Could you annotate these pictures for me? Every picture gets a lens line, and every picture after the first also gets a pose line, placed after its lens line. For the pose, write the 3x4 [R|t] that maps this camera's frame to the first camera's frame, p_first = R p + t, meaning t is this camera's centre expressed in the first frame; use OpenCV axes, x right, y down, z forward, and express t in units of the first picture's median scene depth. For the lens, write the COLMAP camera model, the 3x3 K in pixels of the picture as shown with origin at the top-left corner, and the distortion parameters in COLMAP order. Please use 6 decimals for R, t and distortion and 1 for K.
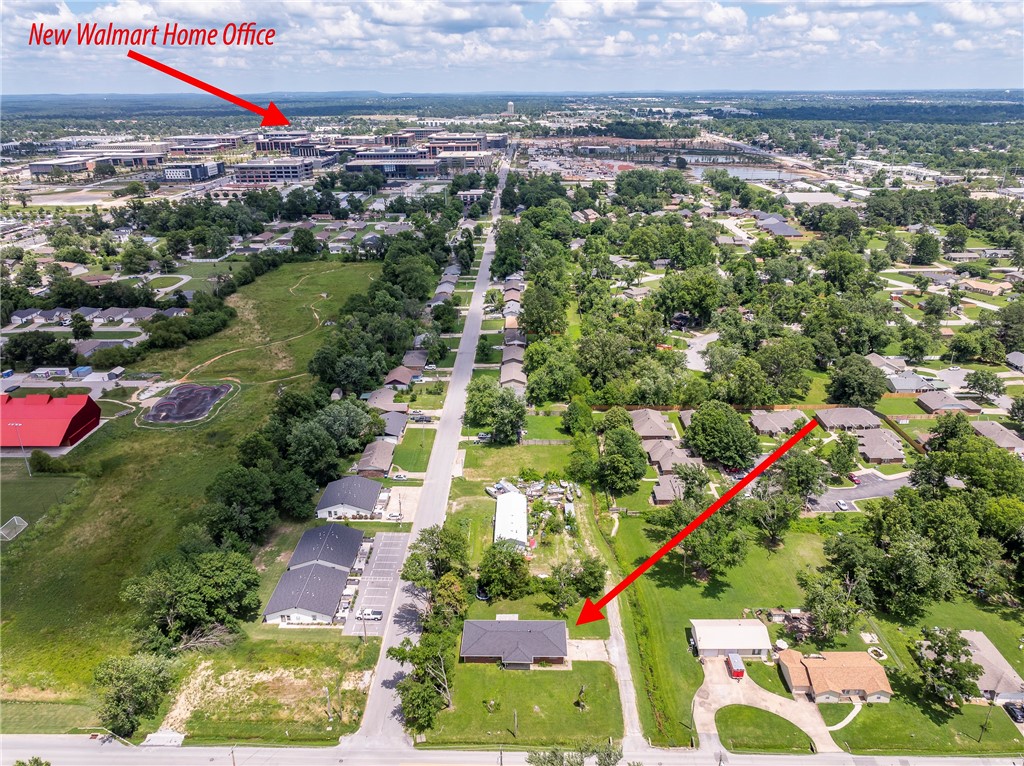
lens RADIAL K [[723.7, 0, 515.8], [0, 723.7, 381.2], [0, 0, 1]] dist [-0.005916, 0.010440]
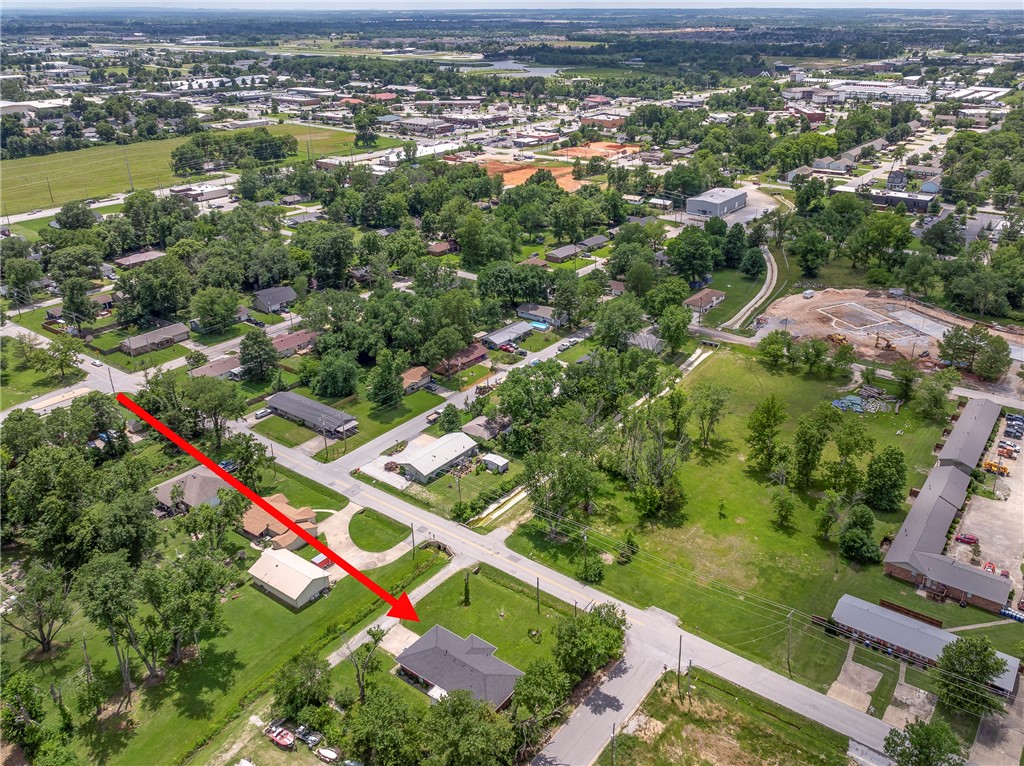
lens RADIAL K [[816.4, 0, 581.3], [0, 816.4, 327.3], [0, 0, 1]] dist [-0.004433, 0.003074]
pose [[-0.829685, -0.200255, 0.521076, -0.310874], [0.210960, 0.751742, 0.624804, -0.290626], [-0.516835, 0.628316, -0.581464, 0.730692]]
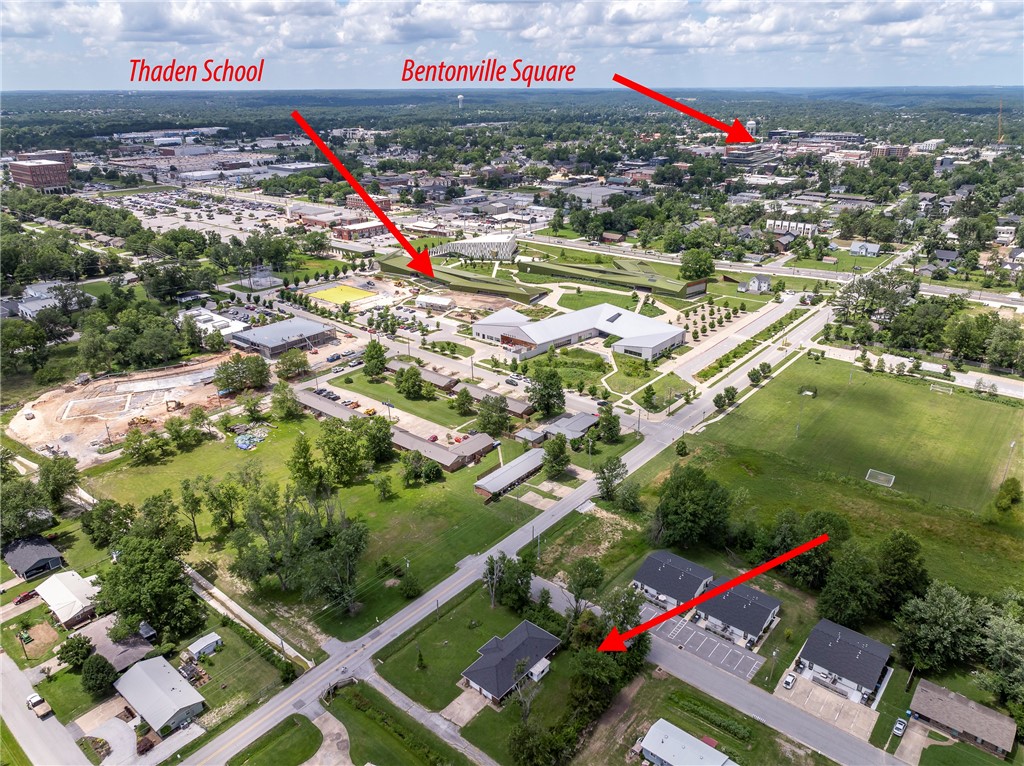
lens RADIAL K [[715.5, 0, 515.5], [0, 715.5, 385.6], [0, 0, 1]] dist [-0.004918, 0.006840]
pose [[-0.630052, 0.311137, -0.711497, 0.363387], [-0.279568, 0.763908, 0.581623, -0.326479], [0.724483, 0.565365, -0.394318, 0.708684]]
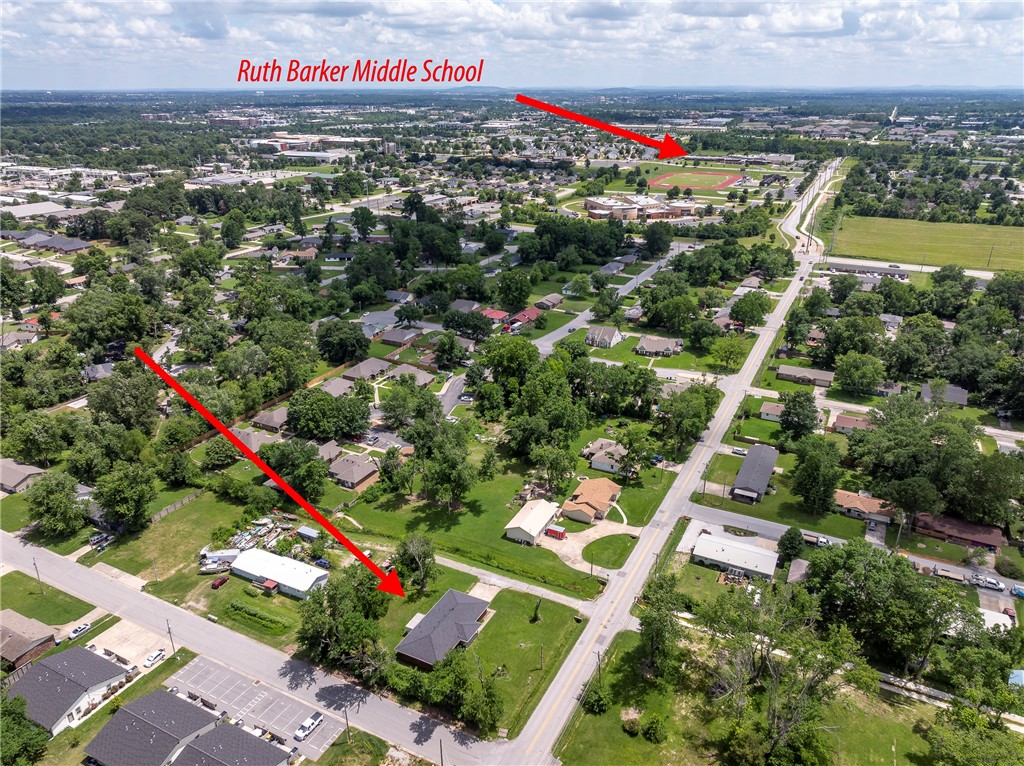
lens RADIAL K [[723.7, 0, 515.8], [0, 723.7, 381.2], [0, 0, 1]] dist [-0.005916, 0.010440]
pose [[0.441122, -0.333032, 0.833367, -0.413411], [0.334303, 0.922744, 0.191793, -0.074426], [-0.832858, 0.193993, 0.518377, 0.191153]]
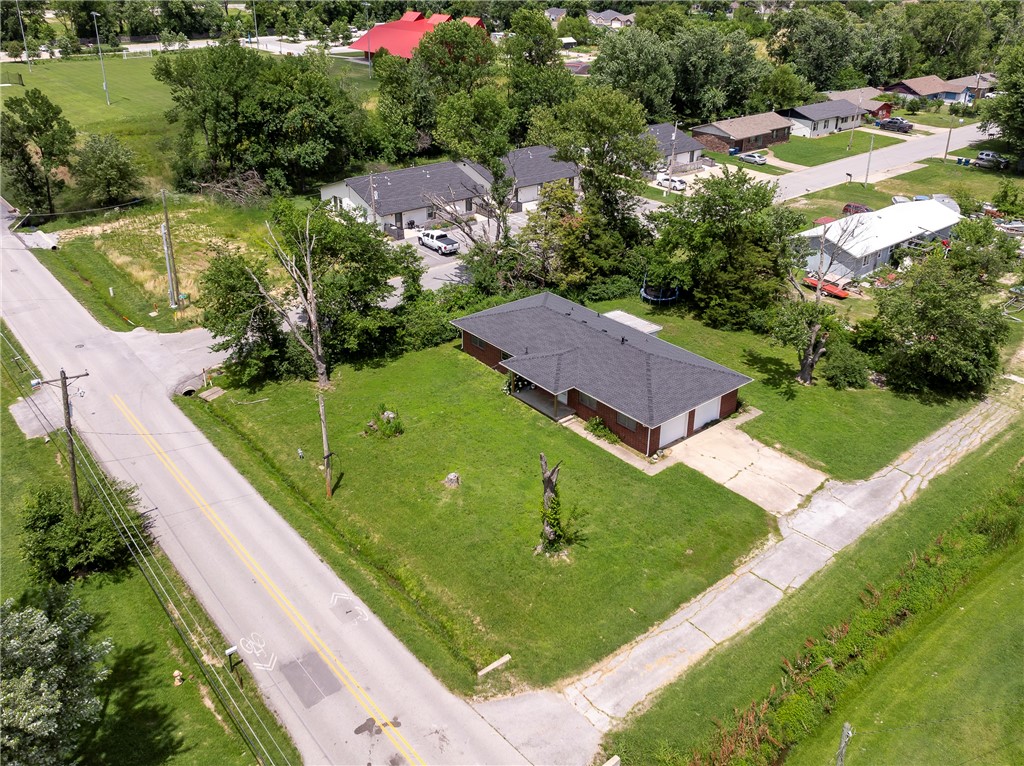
lens RADIAL K [[853.2, 0, 512.4], [0, 853.2, 335.1], [0, 0, 1]] dist [-0.004078, -0.002448]
pose [[0.652974, 0.320246, -0.686343, 0.156104], [-0.290244, 0.942831, 0.163790, 0.172741], [0.699559, 0.092256, 0.708594, 0.399995]]
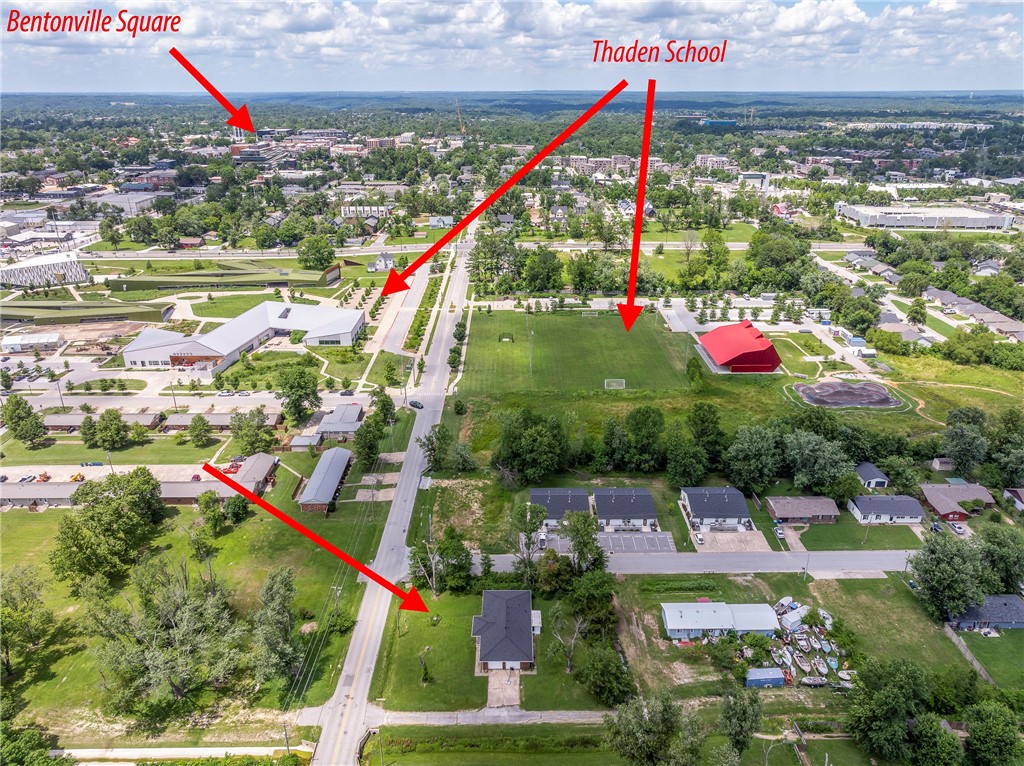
lens RADIAL K [[723.7, 0, 515.8], [0, 723.7, 381.2], [0, 0, 1]] dist [-0.005916, 0.010440]
pose [[0.020643, 0.382111, -0.923886, 0.477361], [-0.371878, 0.860714, 0.347675, -0.173885], [0.928052, 0.336395, 0.159866, 0.439242]]
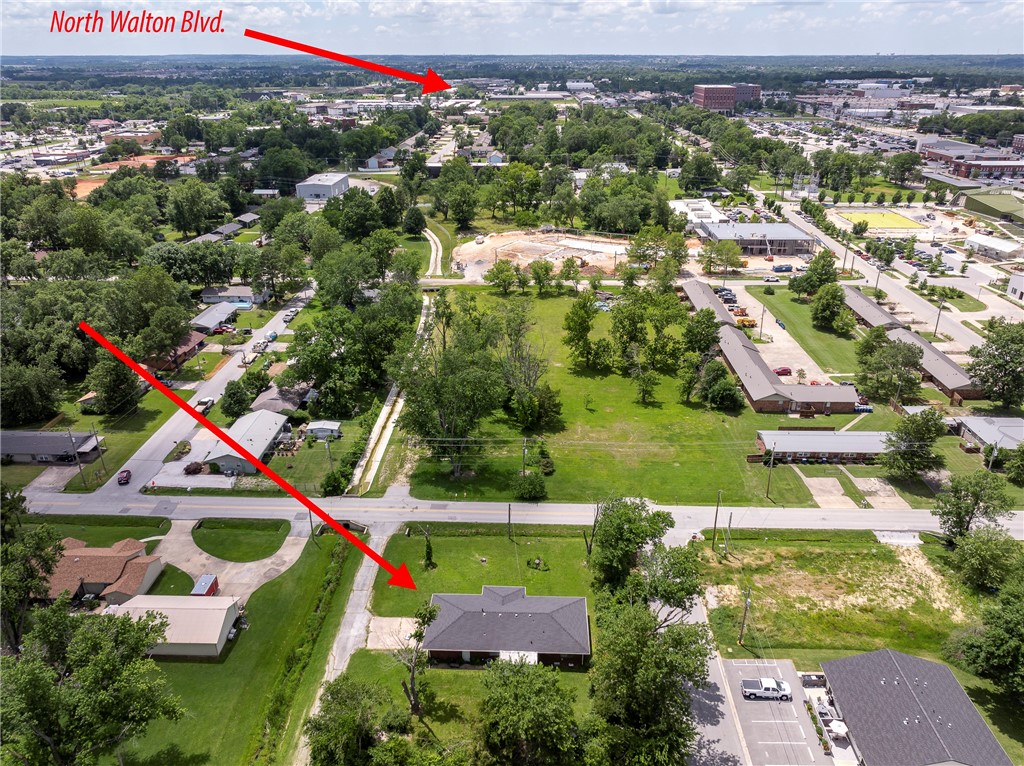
lens RADIAL K [[731.2, 0, 512.0], [0, 731.2, 383.0], [0, 0, 1]] dist [-0.000875, 0.005274]
pose [[-0.999716, -0.000644, 0.023810, -0.012717], [0.016685, 0.694480, 0.719318, -0.156553], [-0.016999, 0.719511, -0.694273, 0.774534]]
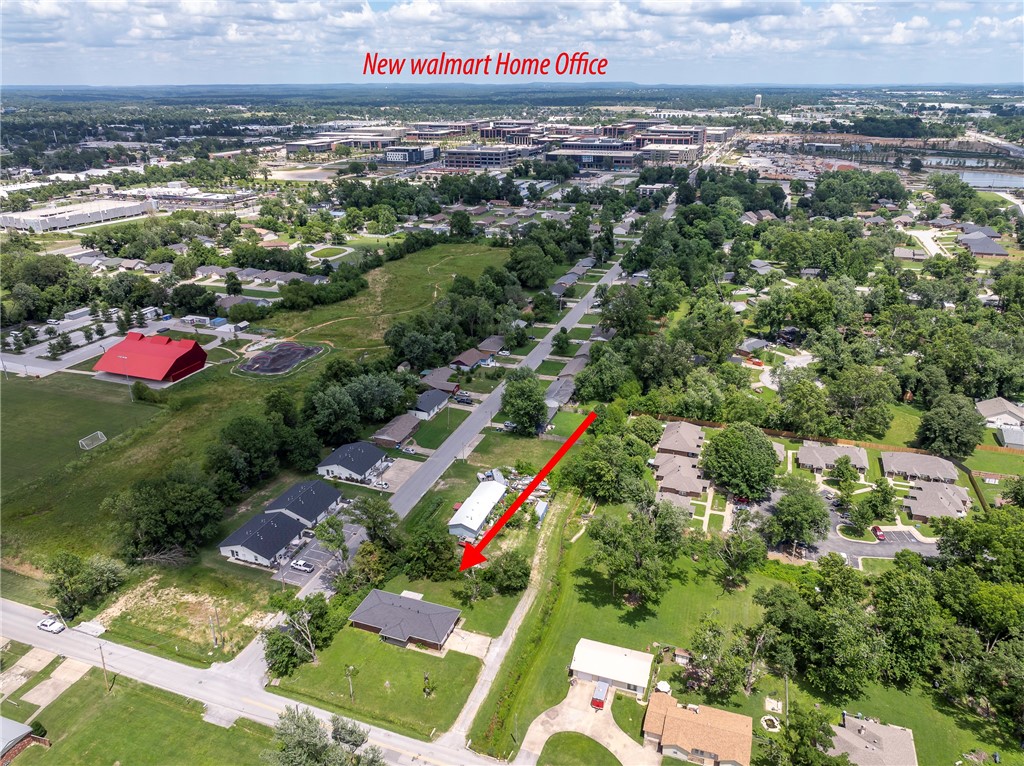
lens RADIAL K [[723.7, 0, 515.8], [0, 723.7, 381.2], [0, 0, 1]] dist [-0.005916, 0.010440]
pose [[0.946991, 0.127553, -0.294854, 0.242982], [-0.124442, 0.991792, 0.029370, -0.014611], [0.296180, 0.008879, 0.955091, 0.036763]]
